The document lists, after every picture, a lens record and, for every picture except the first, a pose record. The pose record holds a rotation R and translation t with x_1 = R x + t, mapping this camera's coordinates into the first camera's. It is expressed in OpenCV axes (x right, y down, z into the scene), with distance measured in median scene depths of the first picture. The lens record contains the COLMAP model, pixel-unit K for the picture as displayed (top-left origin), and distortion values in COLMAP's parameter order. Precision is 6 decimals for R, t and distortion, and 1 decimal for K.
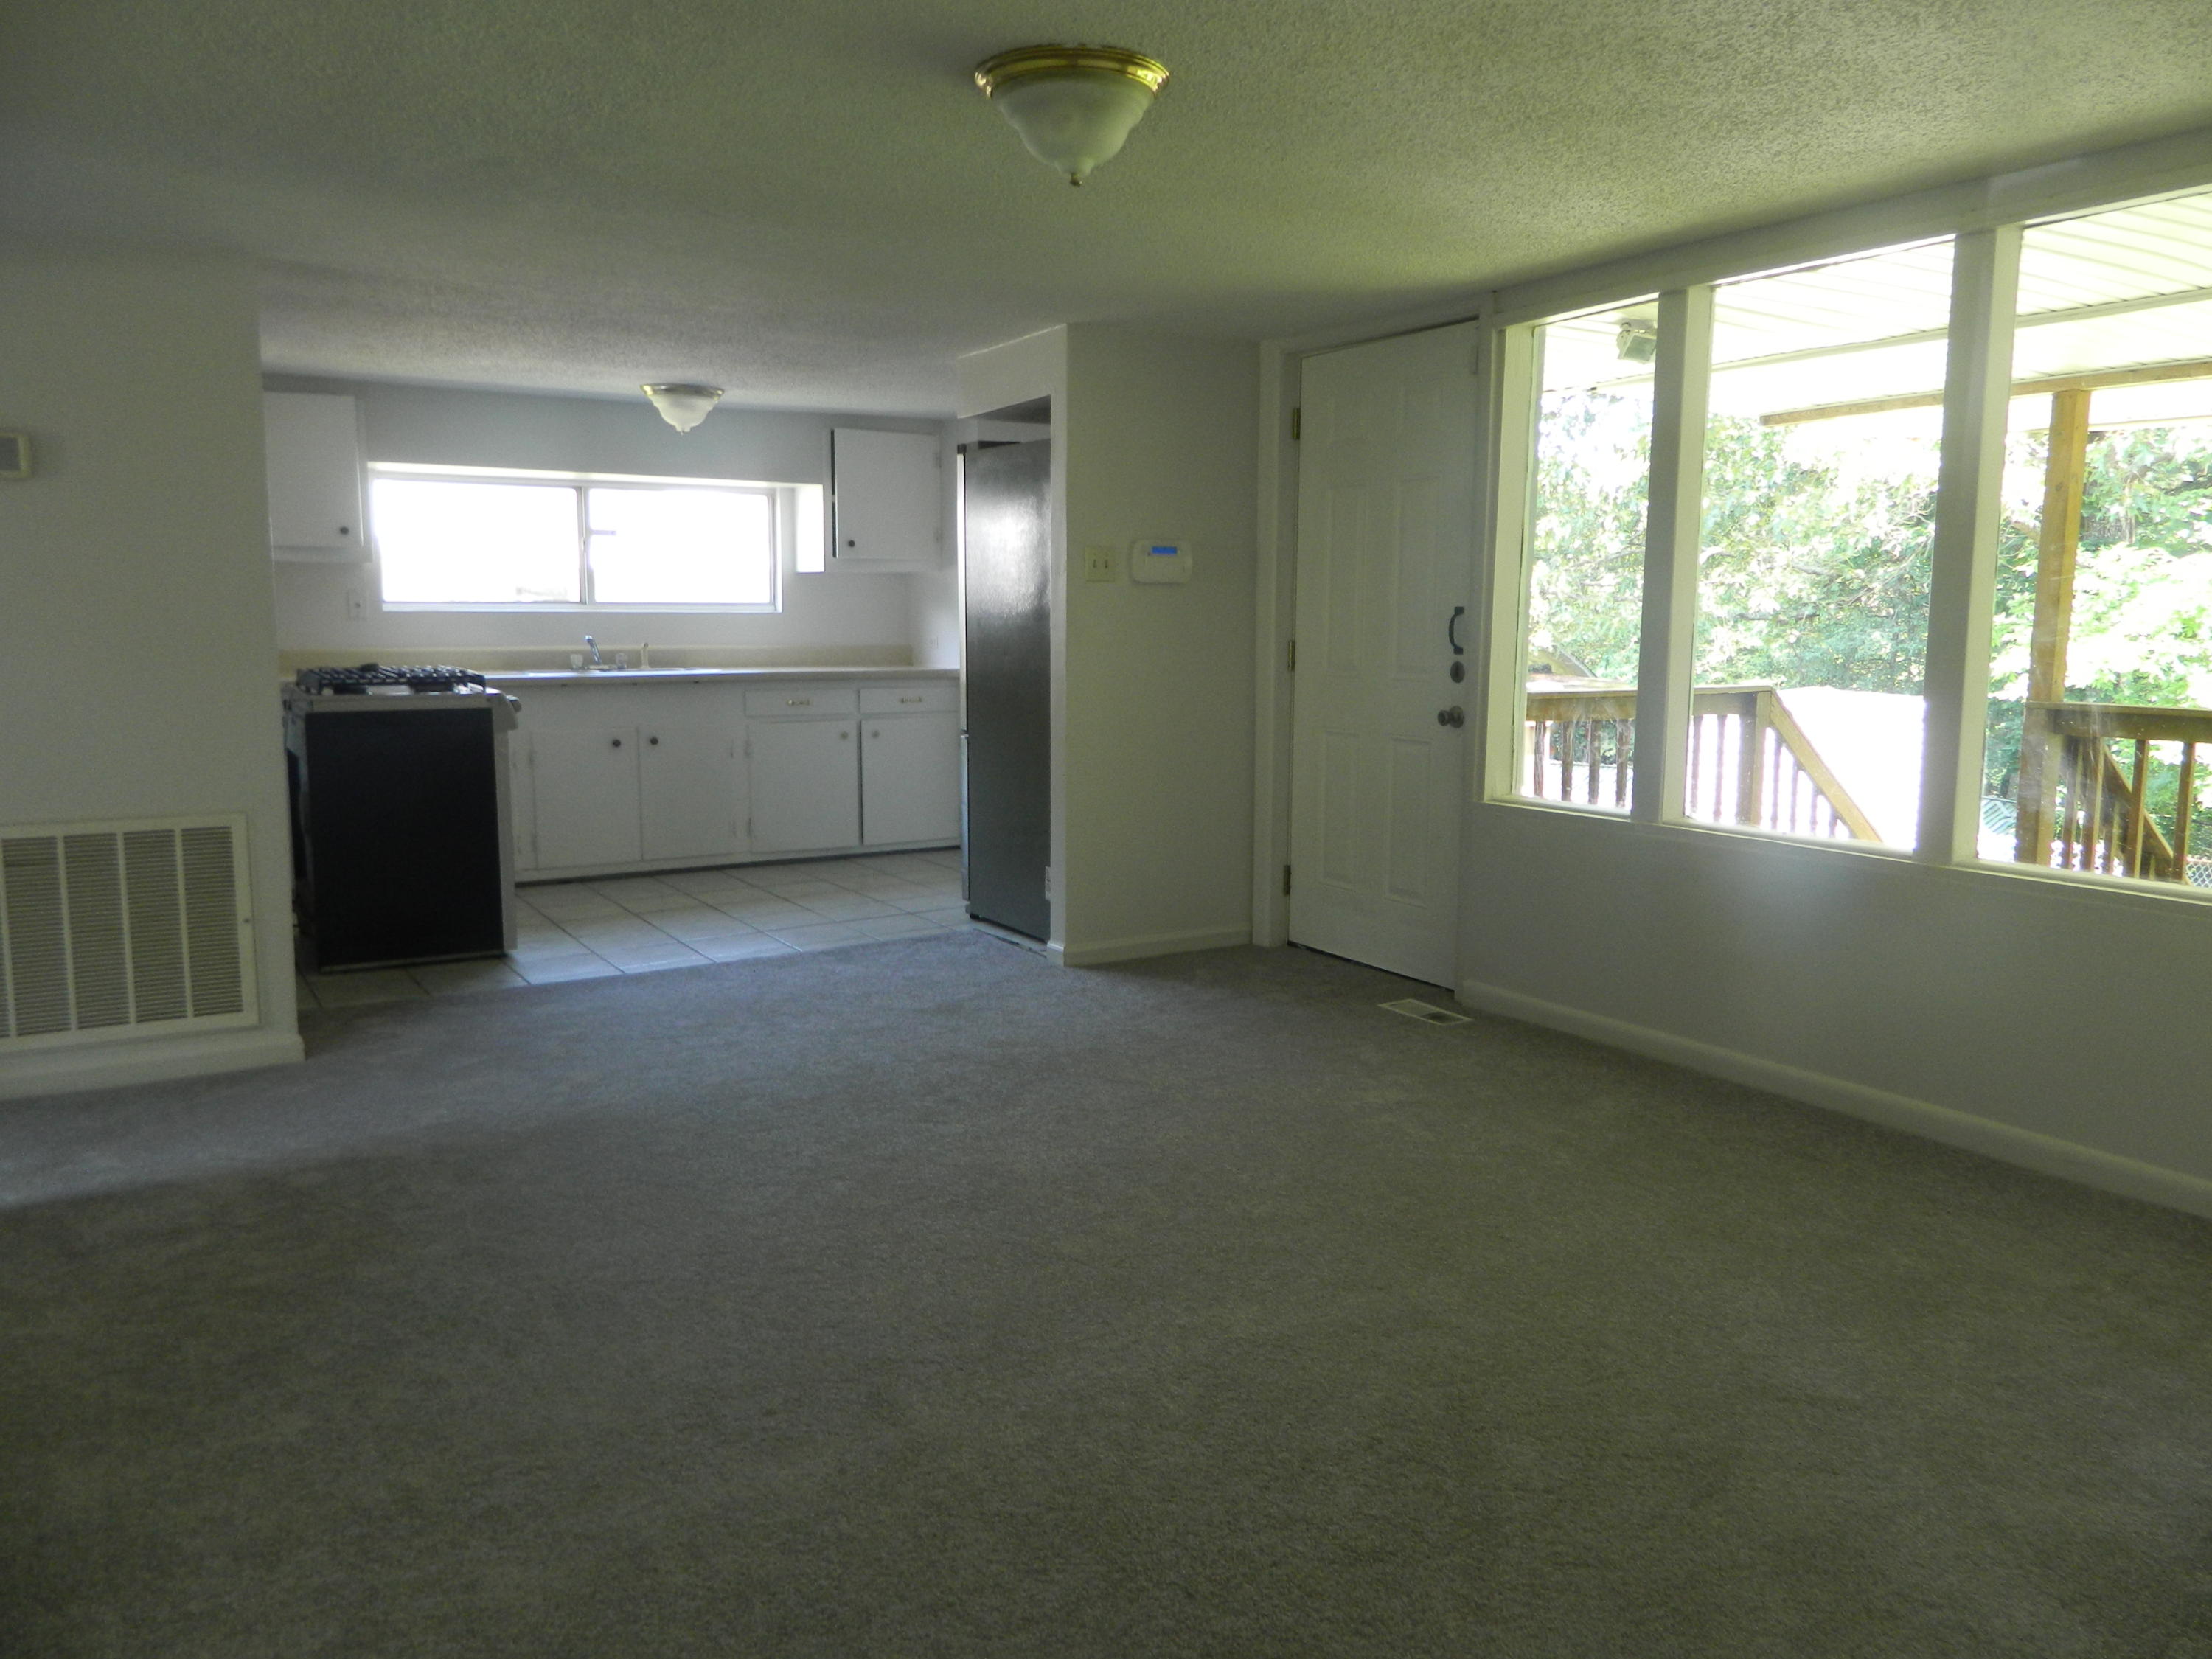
lens RADIAL K [[1656.7, 0, 1101.3], [0, 1656.7, 838.1], [0, 0, 1]] dist [0.014899, 0.003696]
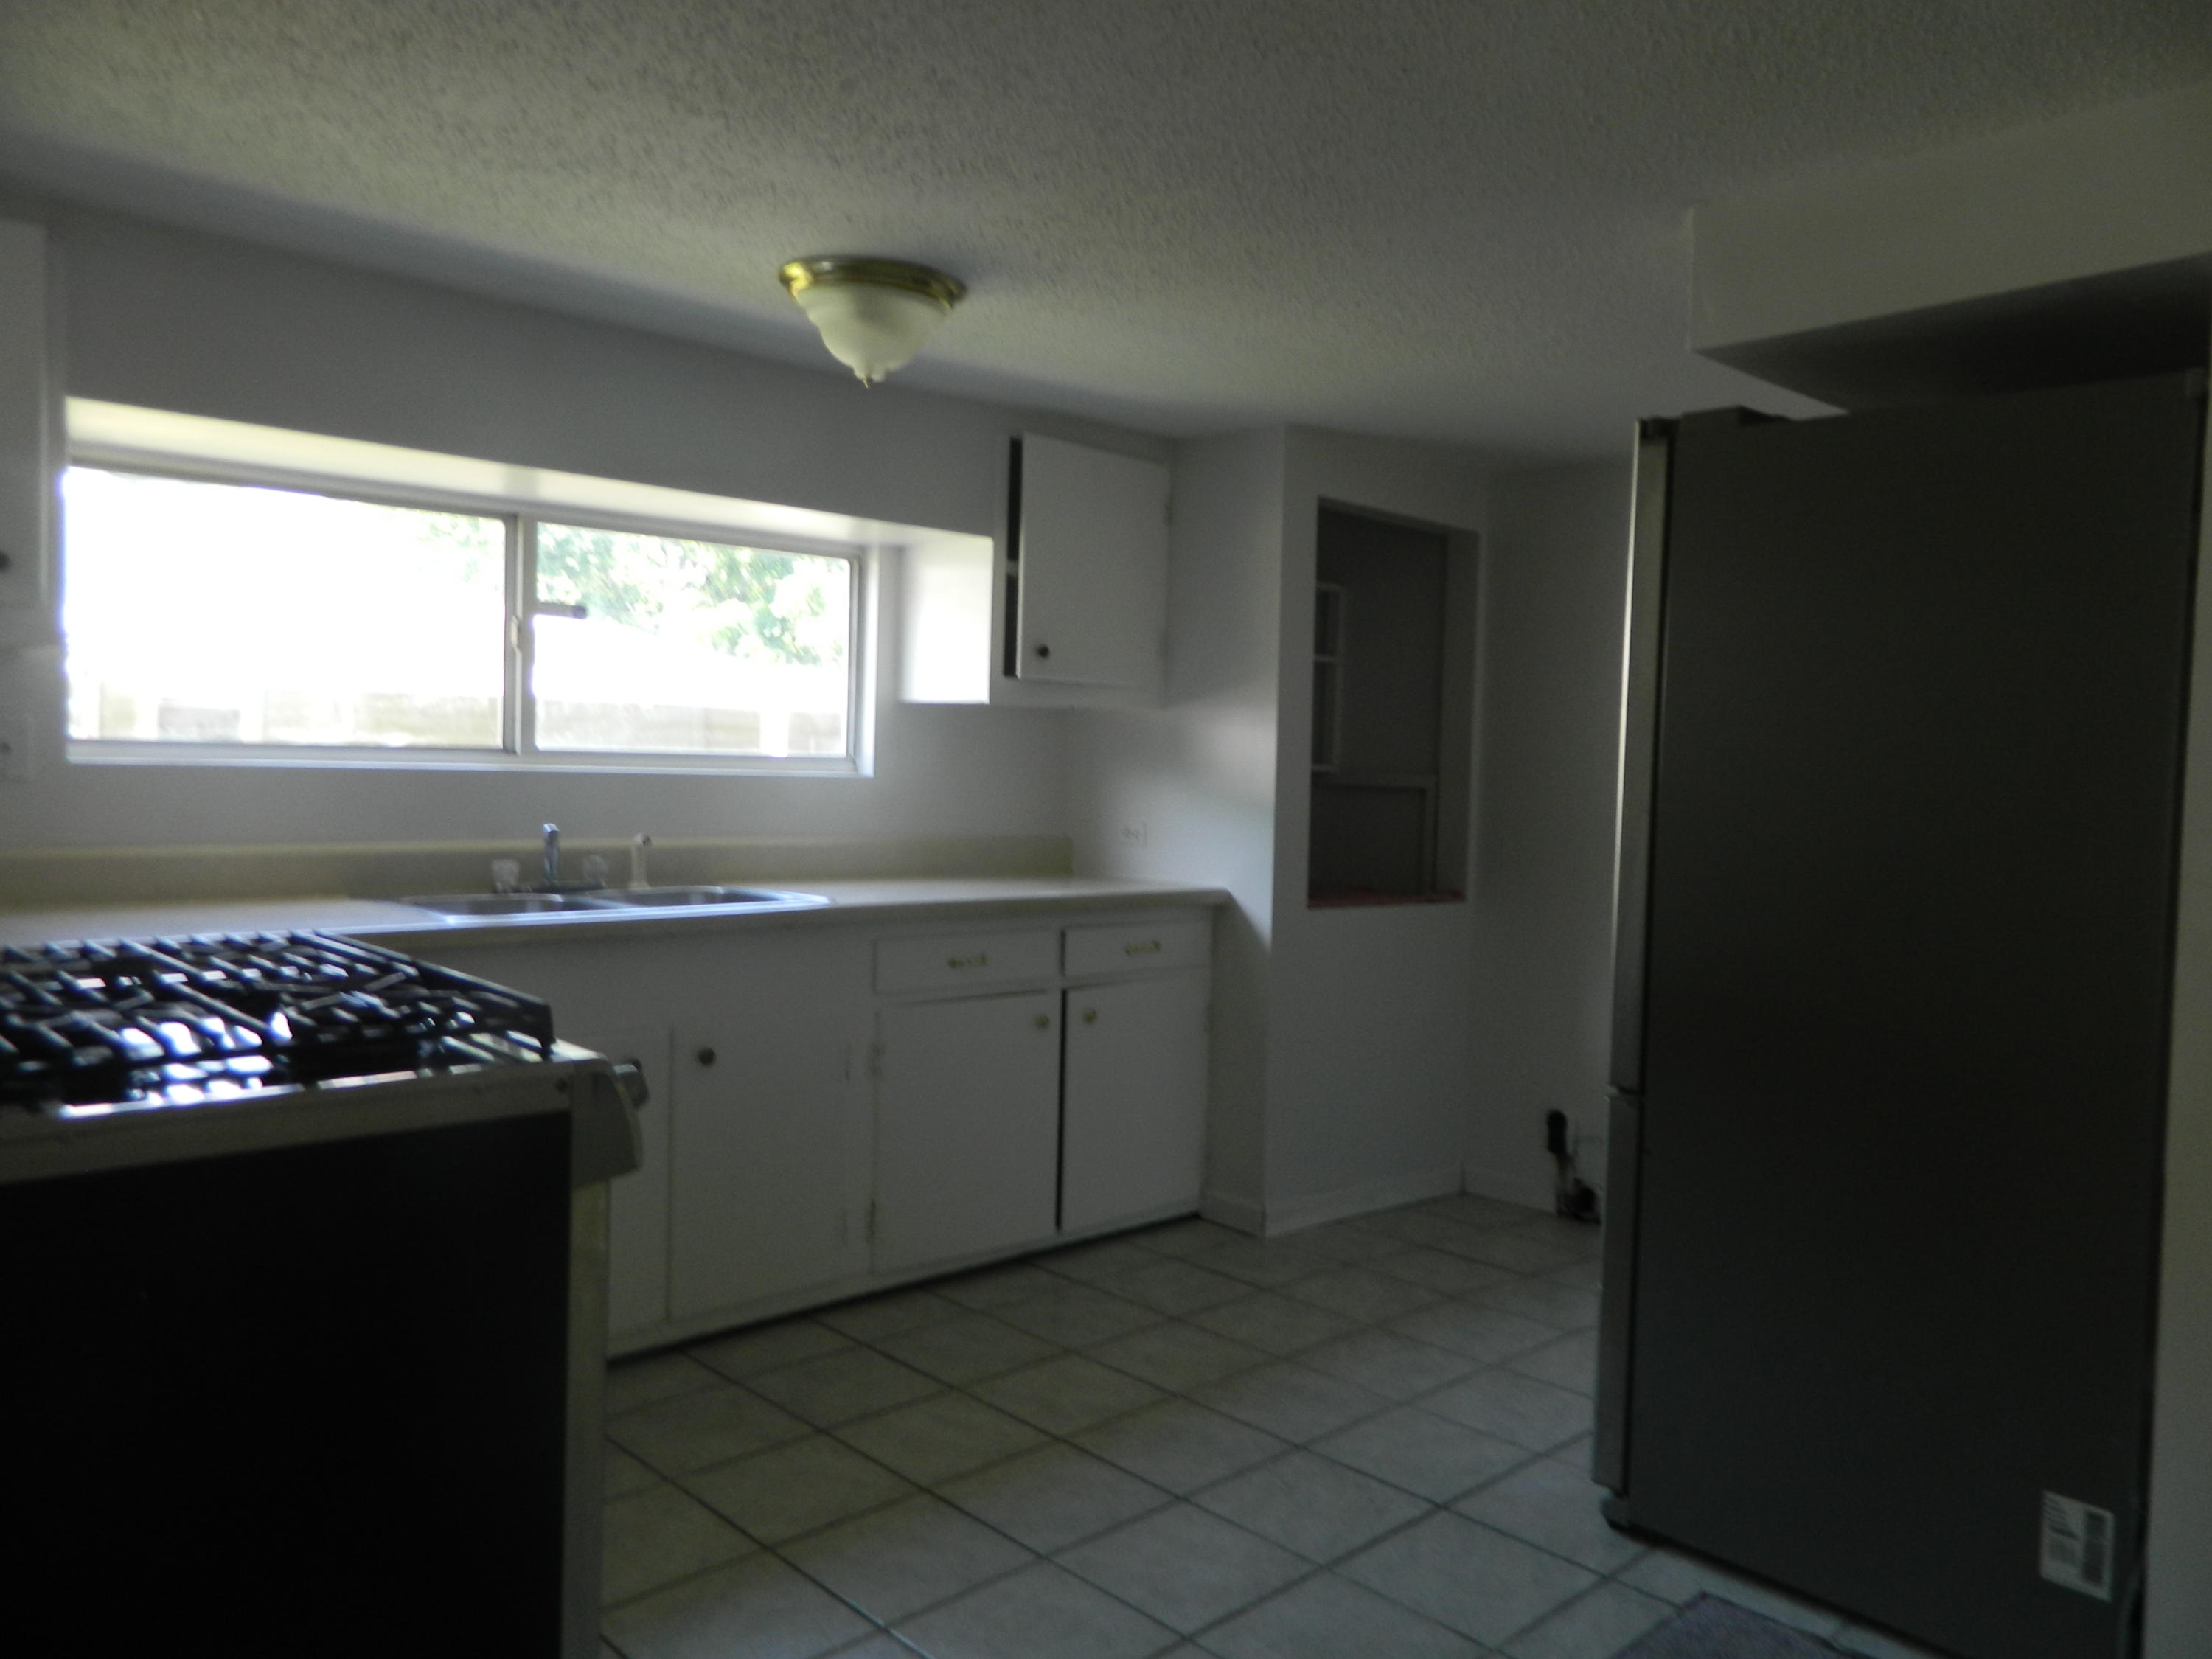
lens RADIAL K [[1656.7, 0, 1108.7], [0, 1656.7, 831.0], [0, 0, 1]] dist [0.014899, 0.003696]
pose [[0.976789, 0.015636, 0.213631, -0.244294], [0.004506, 0.995612, -0.093472, -0.072670], [-0.214155, 0.092265, 0.972432, 0.494475]]
